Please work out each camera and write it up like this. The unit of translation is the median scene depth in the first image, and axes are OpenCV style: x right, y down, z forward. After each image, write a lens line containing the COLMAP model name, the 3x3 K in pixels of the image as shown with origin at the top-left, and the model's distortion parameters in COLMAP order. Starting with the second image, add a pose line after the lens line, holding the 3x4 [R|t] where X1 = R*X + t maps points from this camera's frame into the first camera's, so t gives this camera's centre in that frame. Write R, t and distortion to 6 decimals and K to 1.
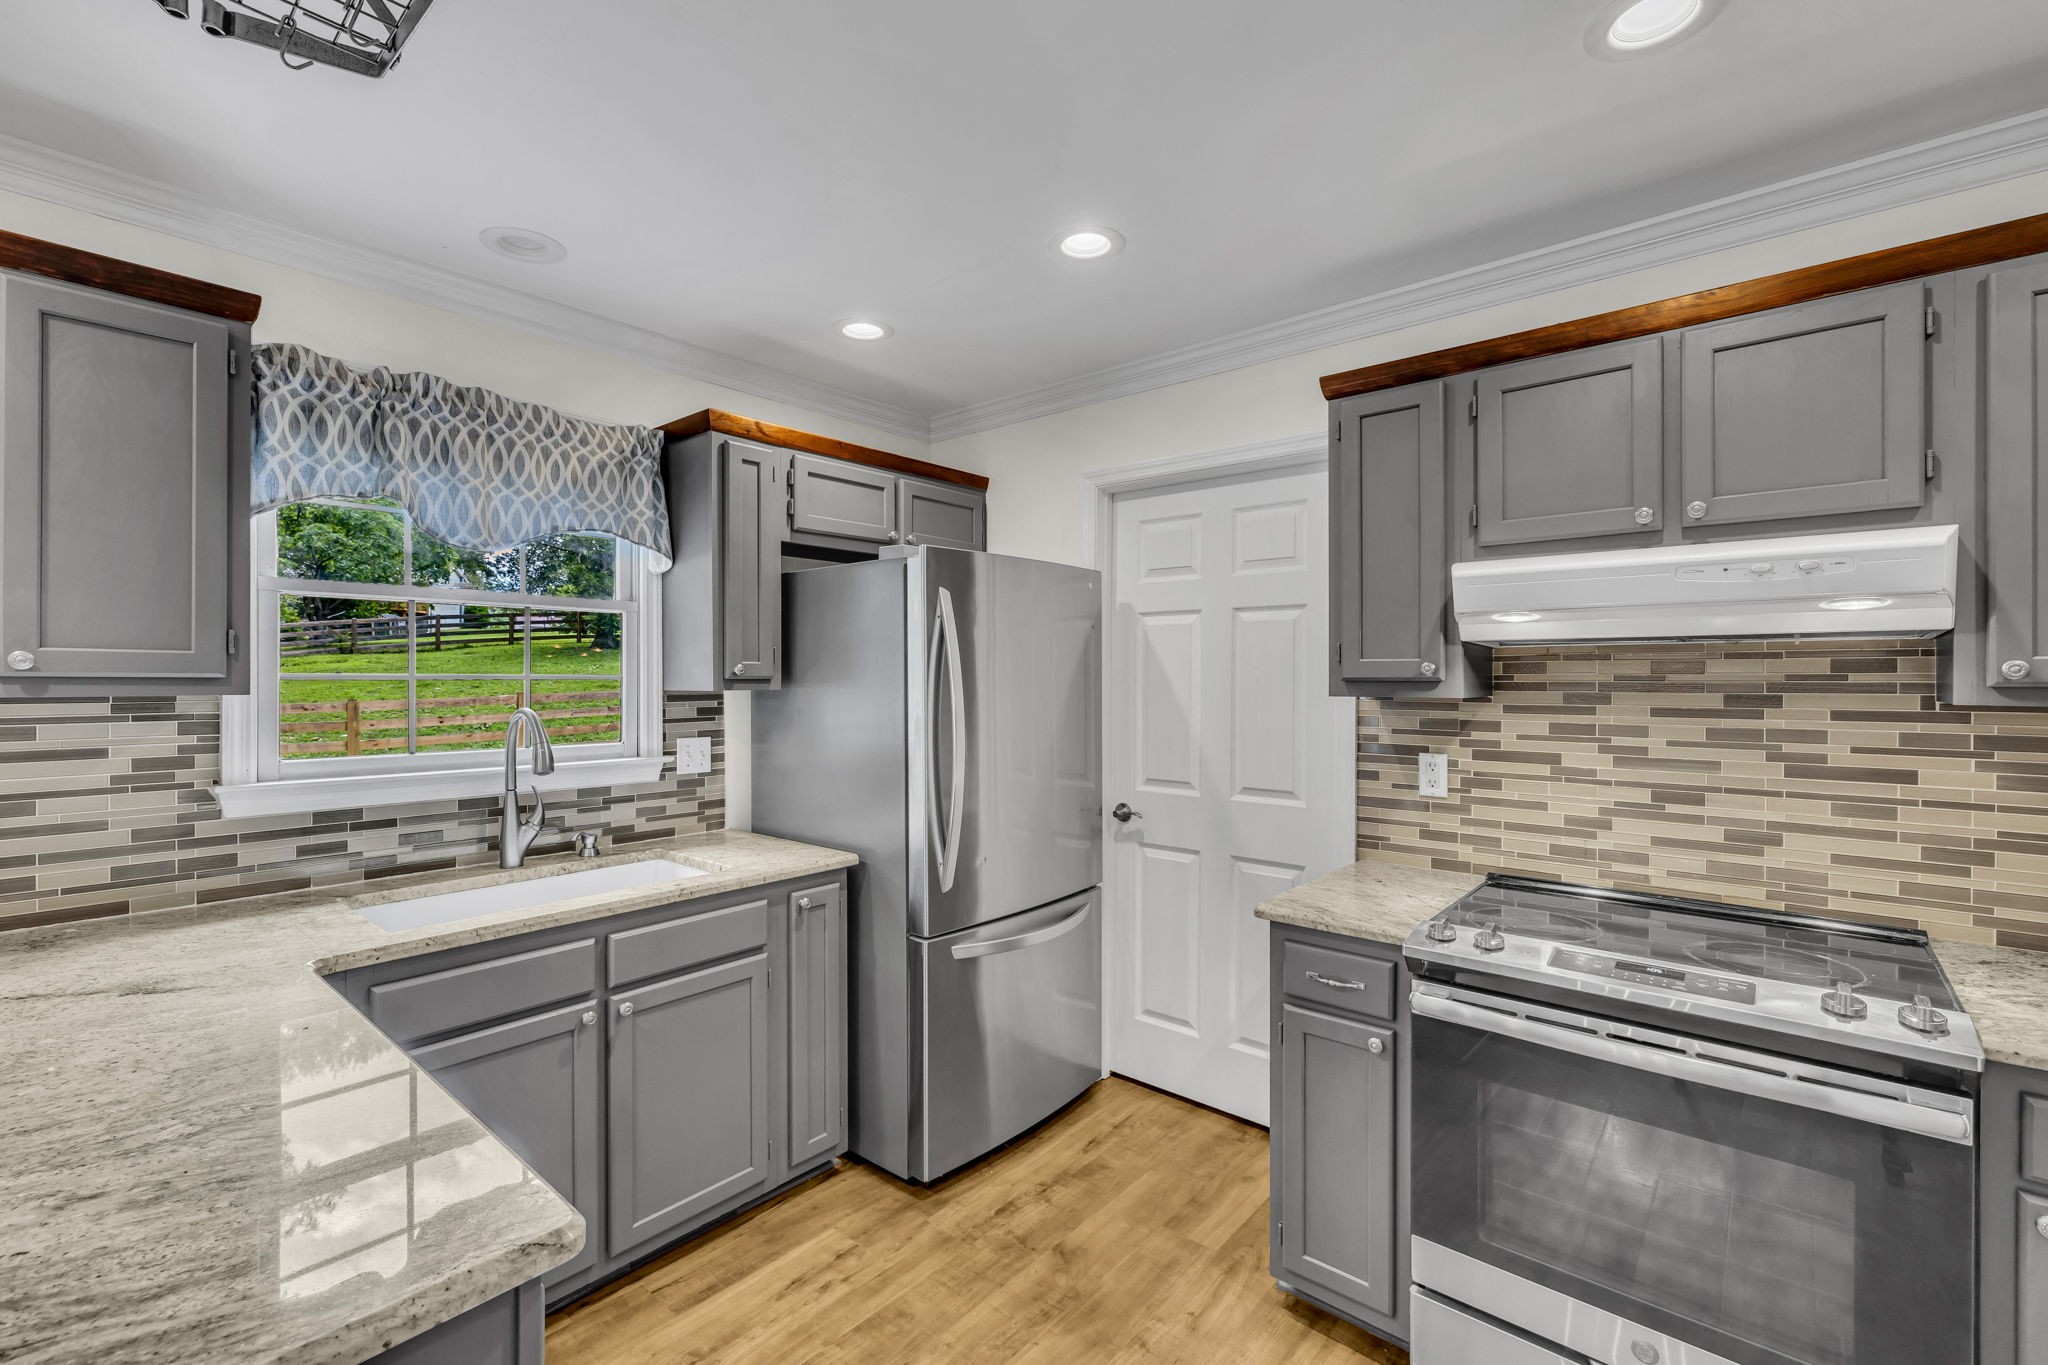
lens RADIAL K [[861.0, 0, 1013.4], [0, 861.0, 682.4], [0, 0, 1]] dist [-0.001476, 0.000083]
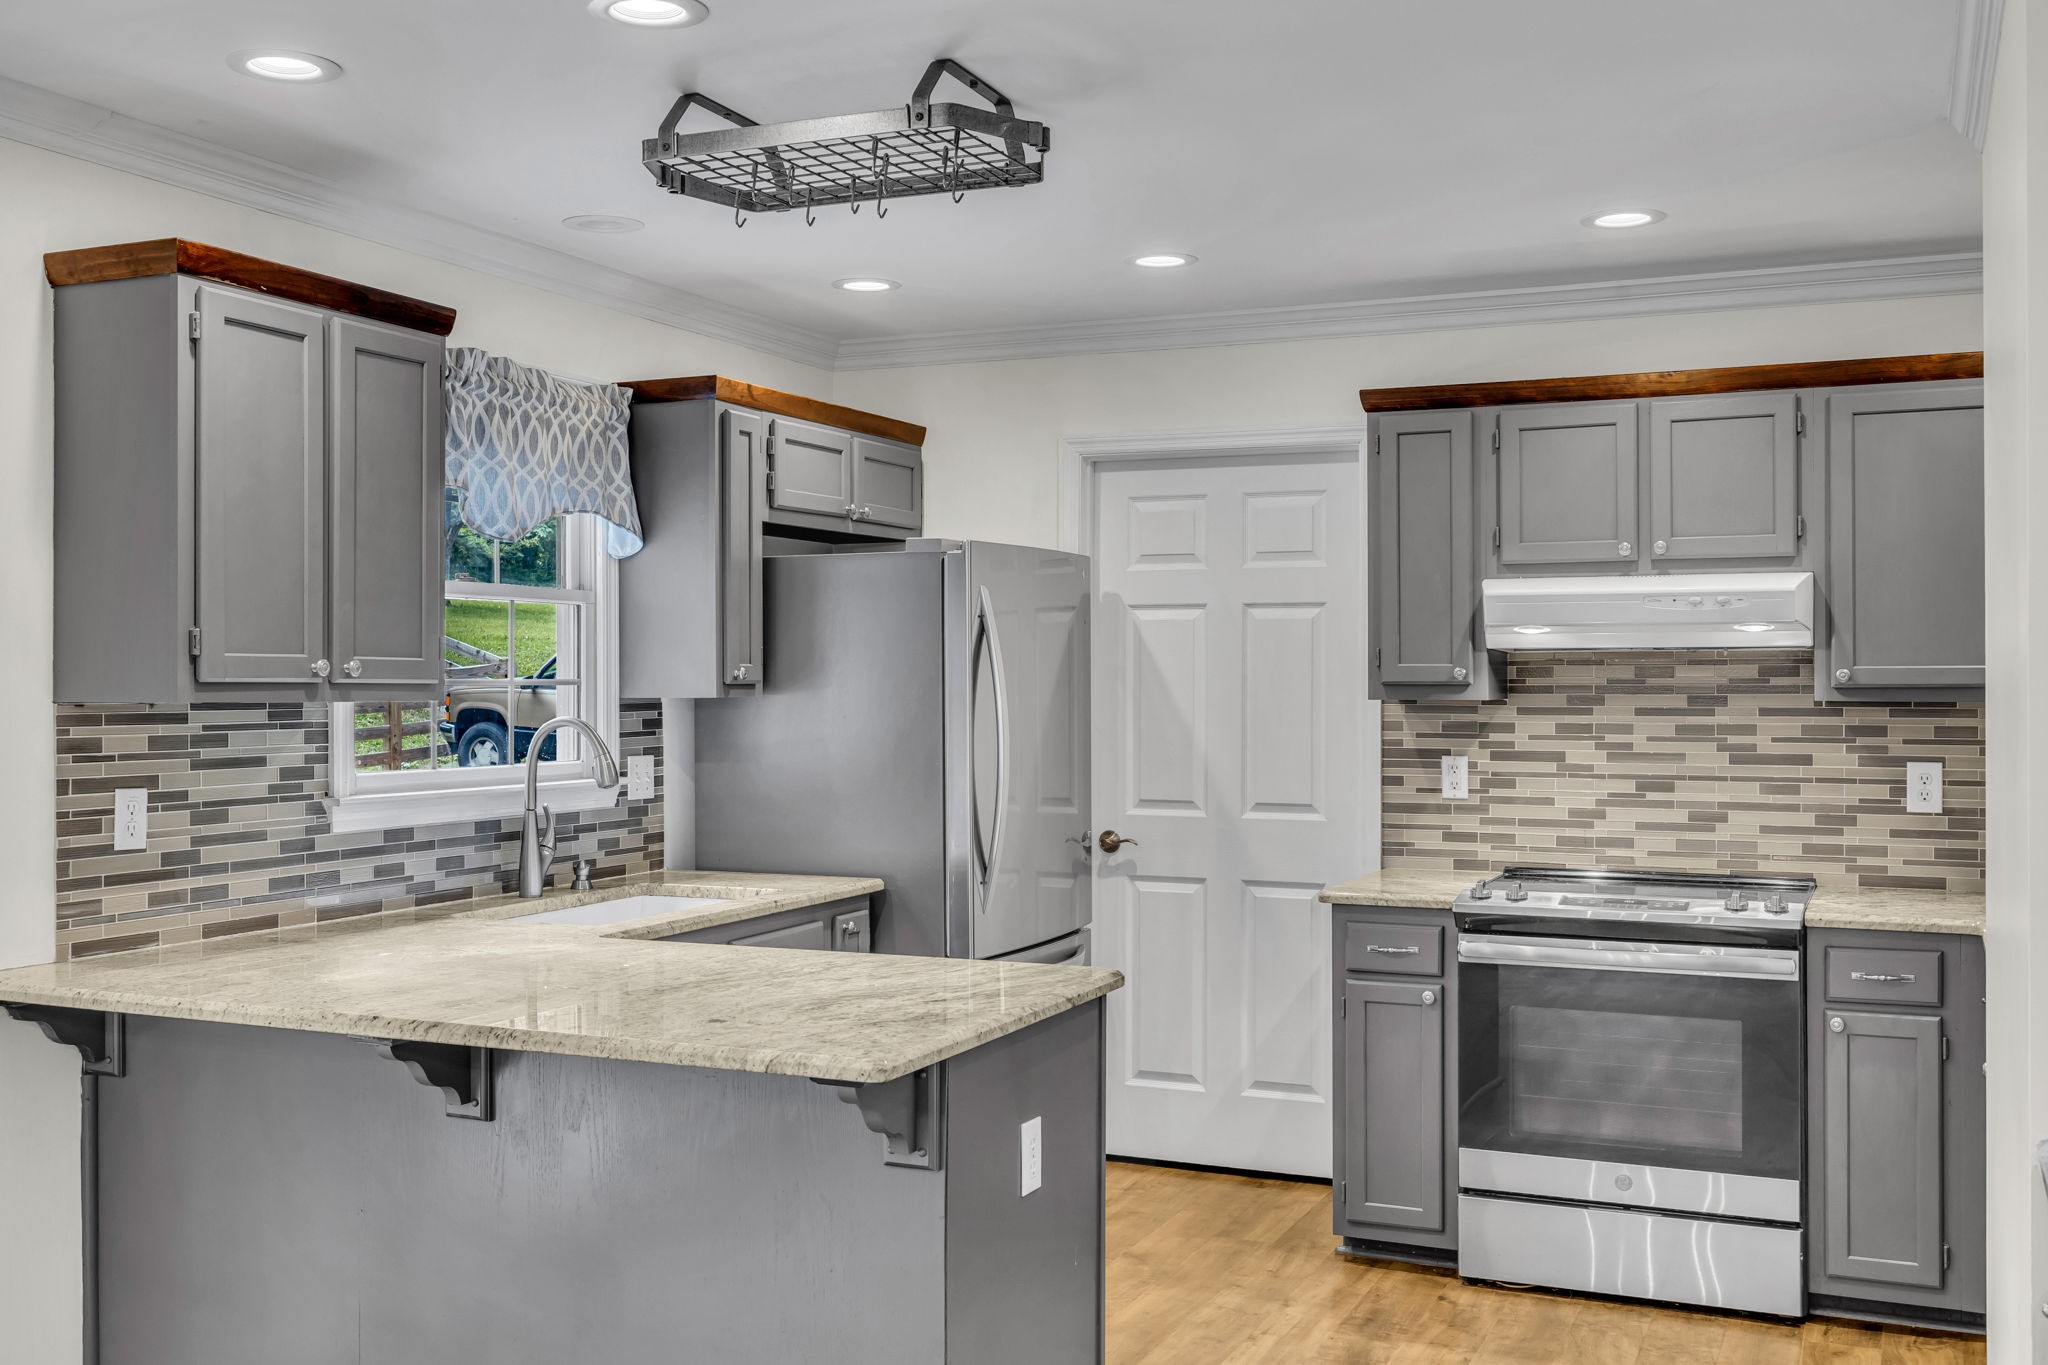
lens RADIAL K [[1978.5, 0, 1024.9], [0, 1978.5, 683.1], [0, 0, 1]] dist [-0.002528, -0.005326]
pose [[0.953565, -0.001878, 0.301180, -0.764238], [0.002950, 0.999991, -0.003103, 0.002653], [-0.301172, 0.003848, 0.953562, -1.173155]]
